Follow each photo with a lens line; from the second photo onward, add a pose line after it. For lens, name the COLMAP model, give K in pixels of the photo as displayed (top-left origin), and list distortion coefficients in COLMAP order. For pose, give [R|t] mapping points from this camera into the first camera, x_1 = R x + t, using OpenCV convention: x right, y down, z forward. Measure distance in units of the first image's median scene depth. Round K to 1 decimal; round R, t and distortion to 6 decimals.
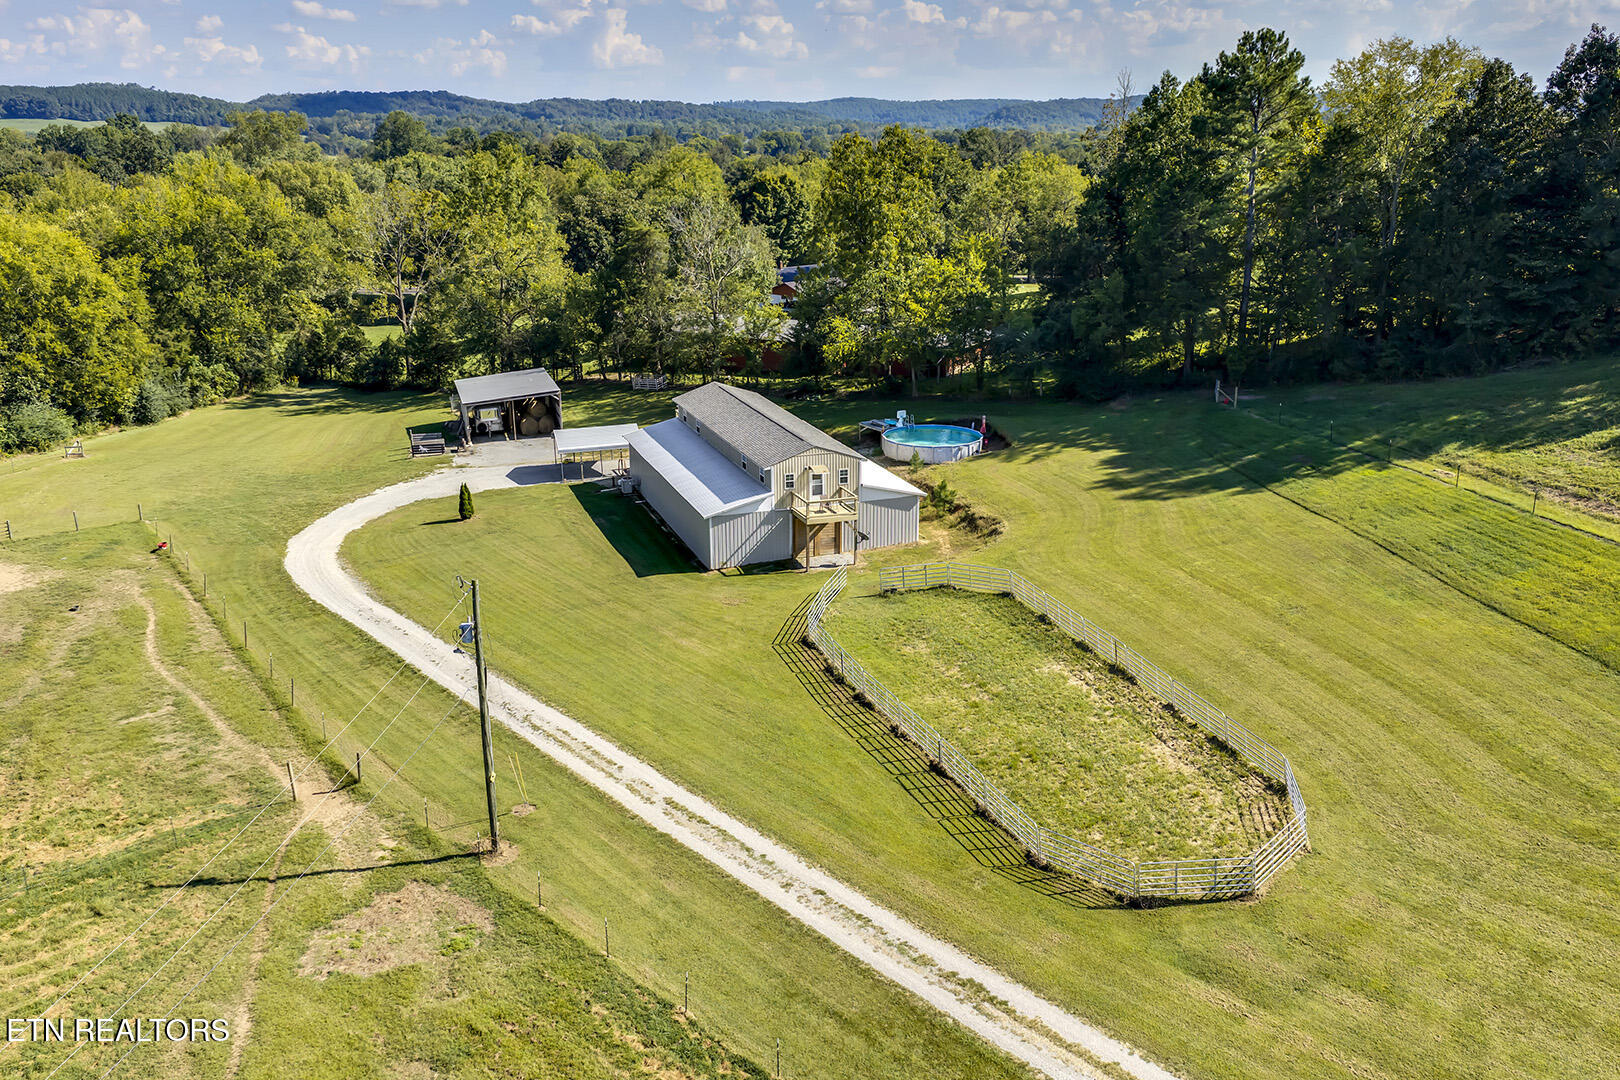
lens RADIAL K [[1346.3, 0, 809.6], [0, 1346.3, 547.3], [0, 0, 1]] dist [0.018900, -0.027841]
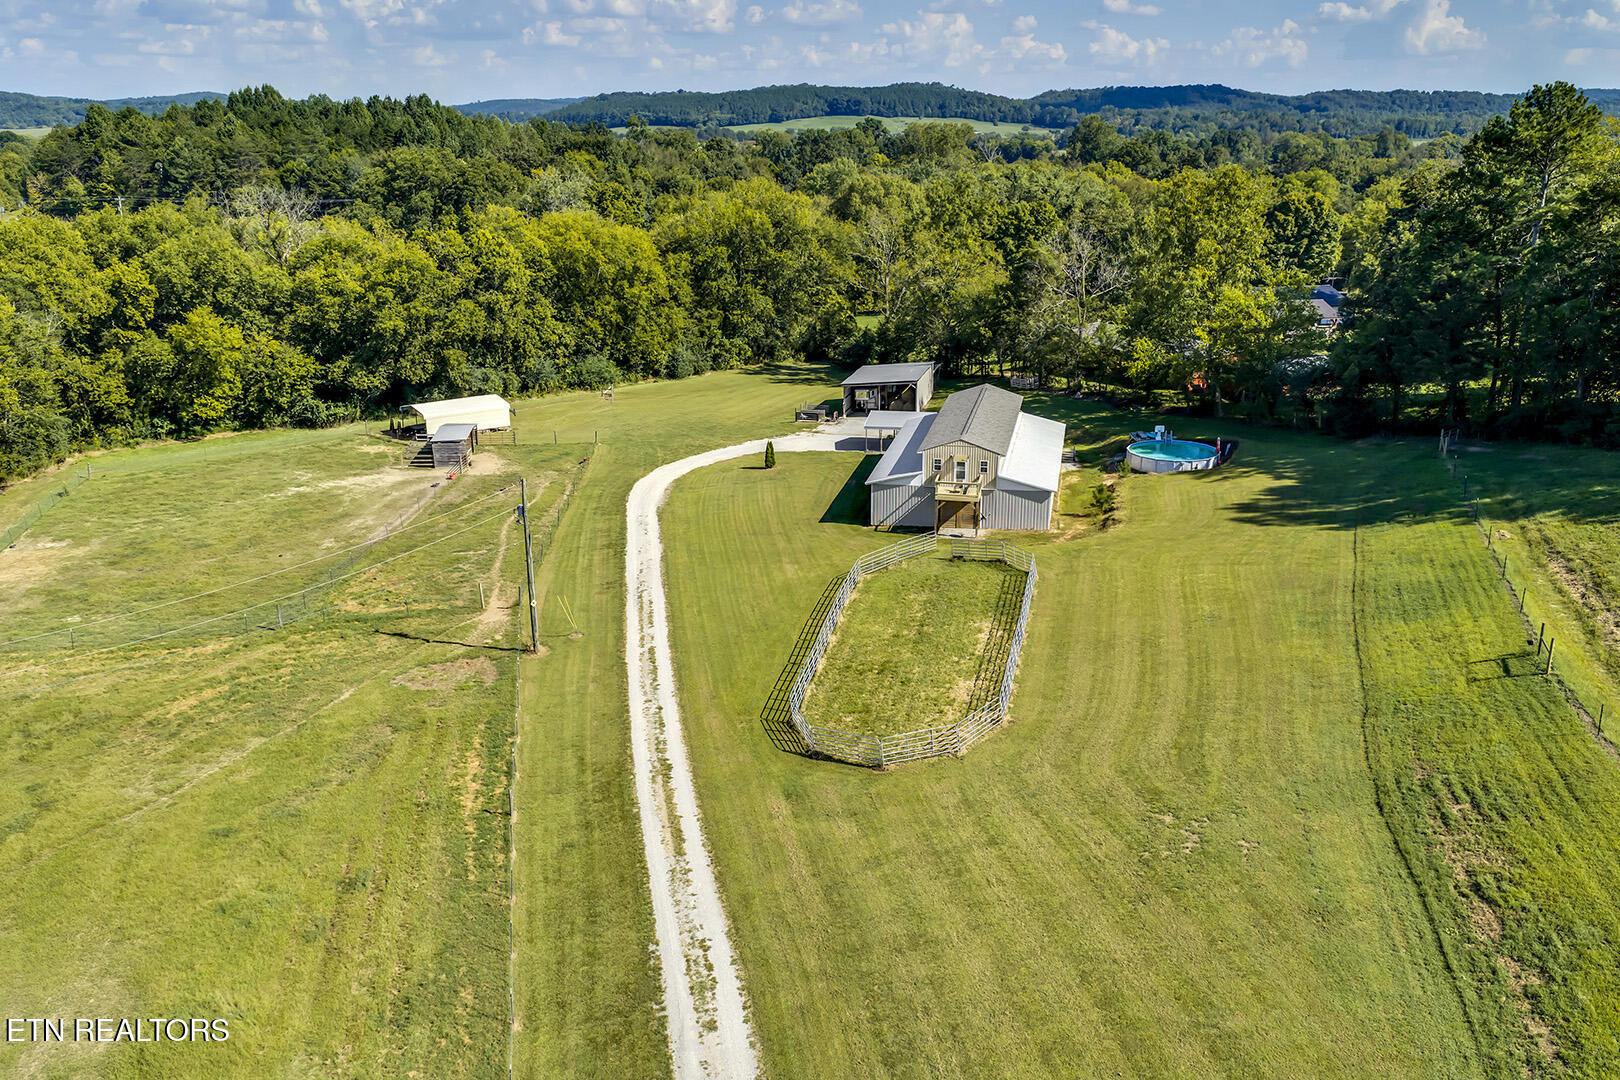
lens RADIAL K [[1346.3, 0, 809.6], [0, 1346.3, 547.3], [0, 0, 1]] dist [0.018900, -0.027841]
pose [[0.856270, 0.154234, -0.492964, 0.329976], [-0.151422, 0.987402, 0.045913, -0.008054], [0.493835, 0.035331, 0.868837, -0.095586]]
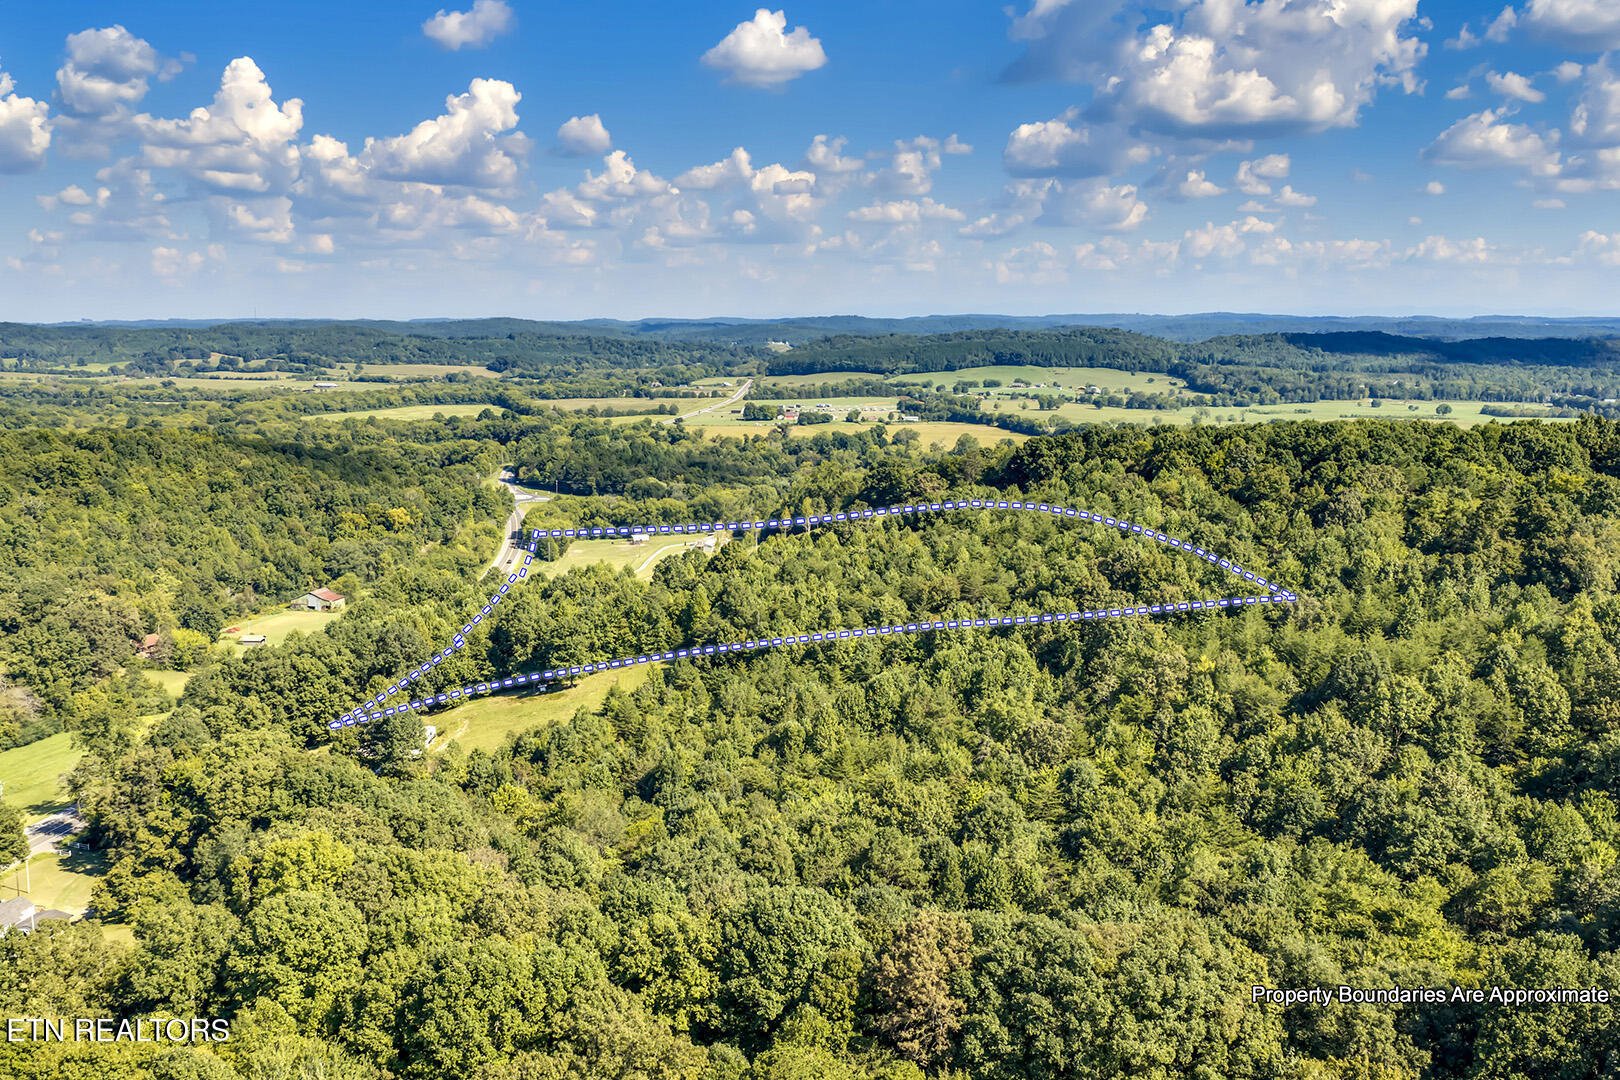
lens RADIAL K [[1346.3, 0, 809.6], [0, 1346.3, 547.3], [0, 0, 1]] dist [0.018900, -0.027841]
pose [[0.743859, 0.106839, -0.659742, 4.243711], [-0.202205, 0.976853, -0.069794, 0.302736], [0.637014, 0.185320, 0.748244, -3.446114]]
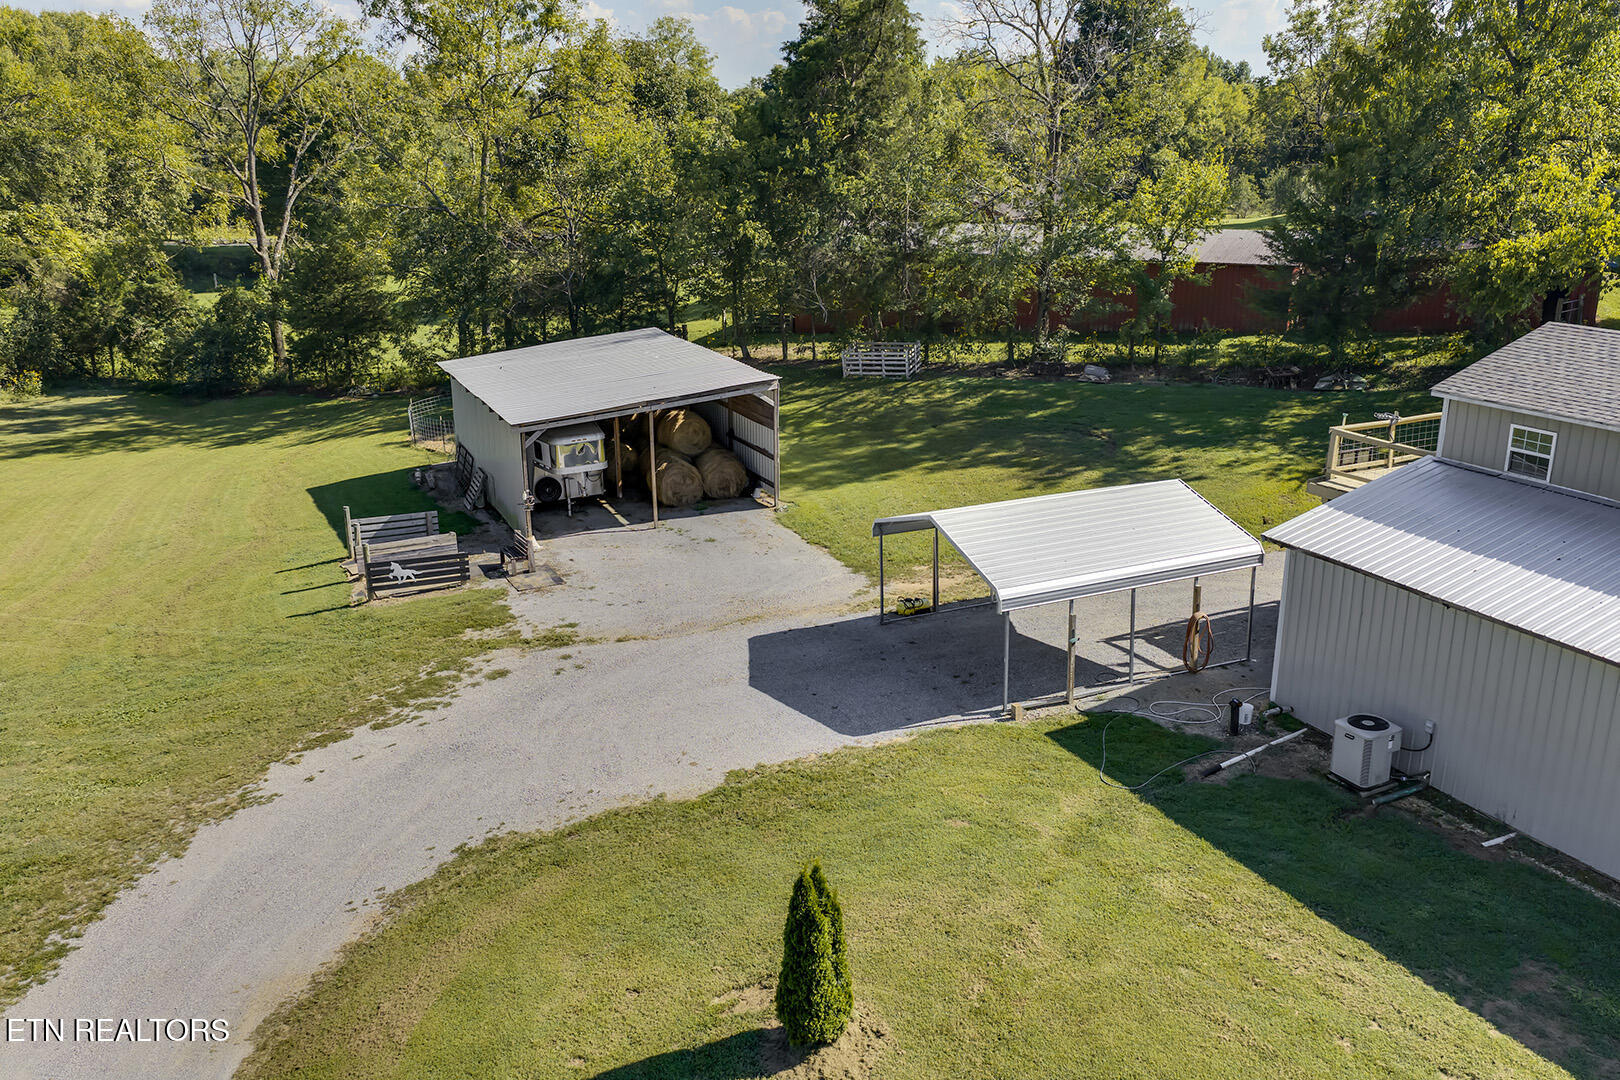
lens RADIAL K [[1346.3, 0, 809.6], [0, 1346.3, 547.3], [0, 0, 1]] dist [0.018900, -0.027841]
pose [[0.992266, -0.037115, 0.118450, -0.204562], [0.036992, 0.999310, 0.003240, -0.068144], [-0.118489, 0.001167, 0.992955, 0.602335]]
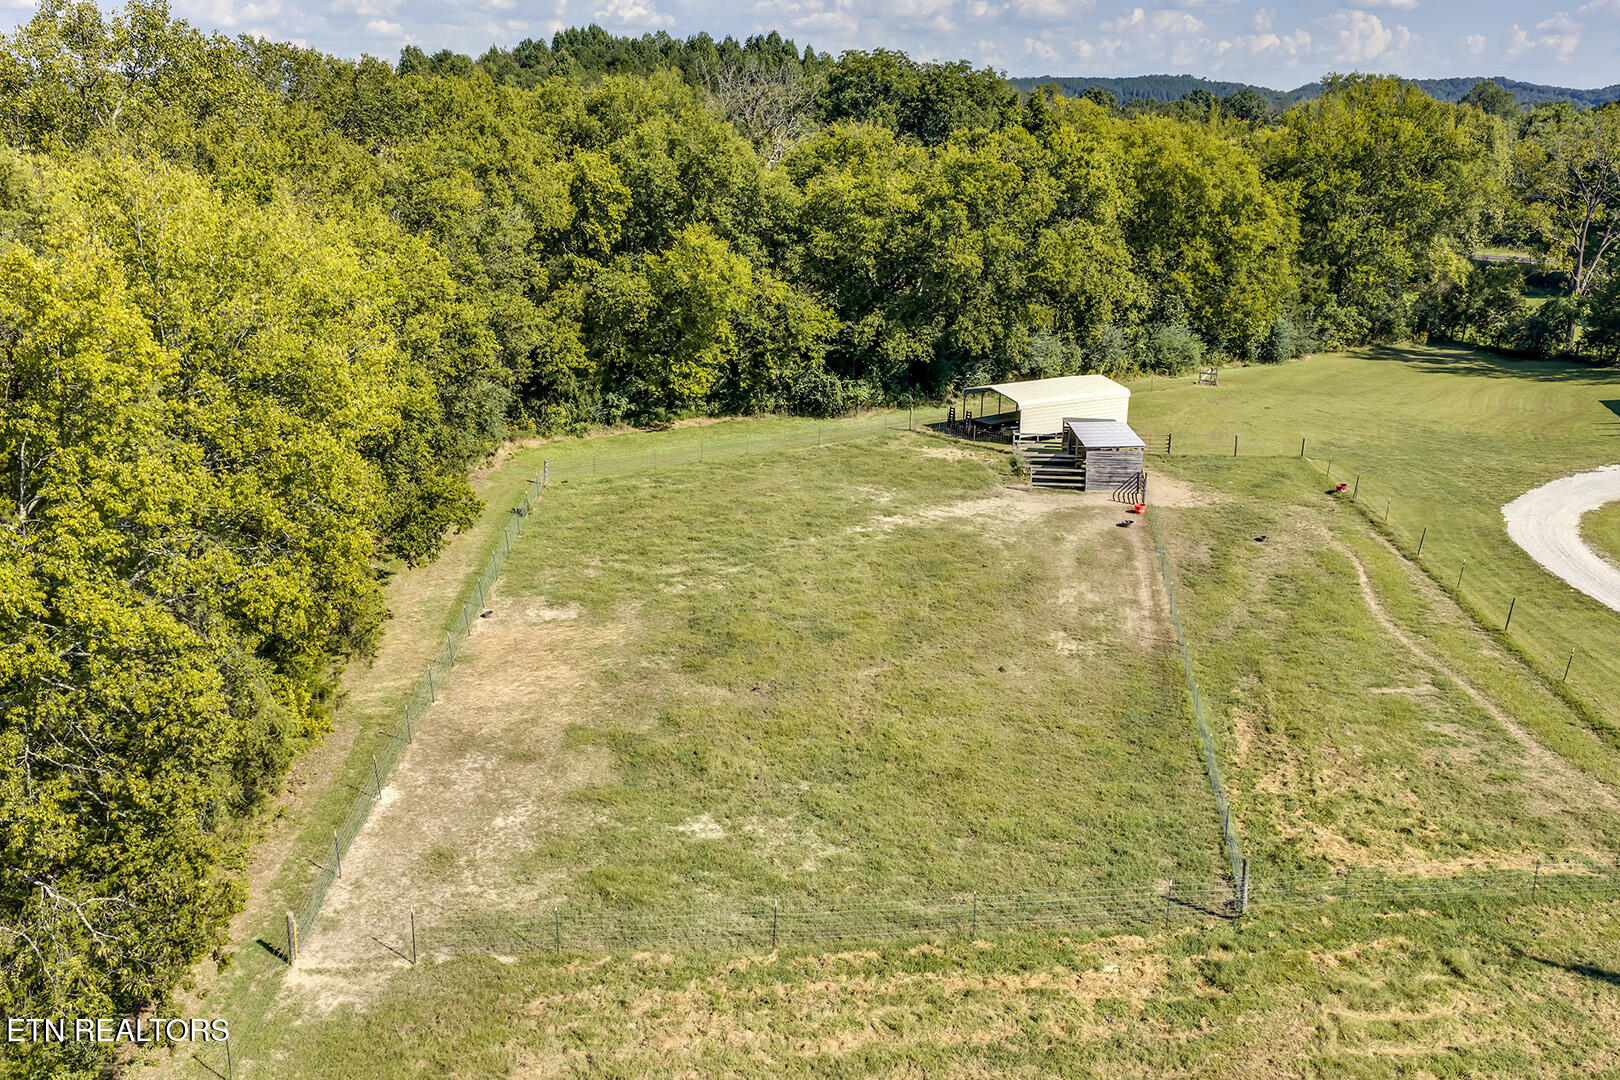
lens RADIAL K [[1346.3, 0, 809.6], [0, 1346.3, 547.3], [0, 0, 1]] dist [0.018900, -0.027841]
pose [[0.767052, 0.196308, -0.610814, -0.154624], [-0.193363, 0.978507, 0.071658, 0.028912], [0.611753, 0.063144, 0.788525, 0.095723]]
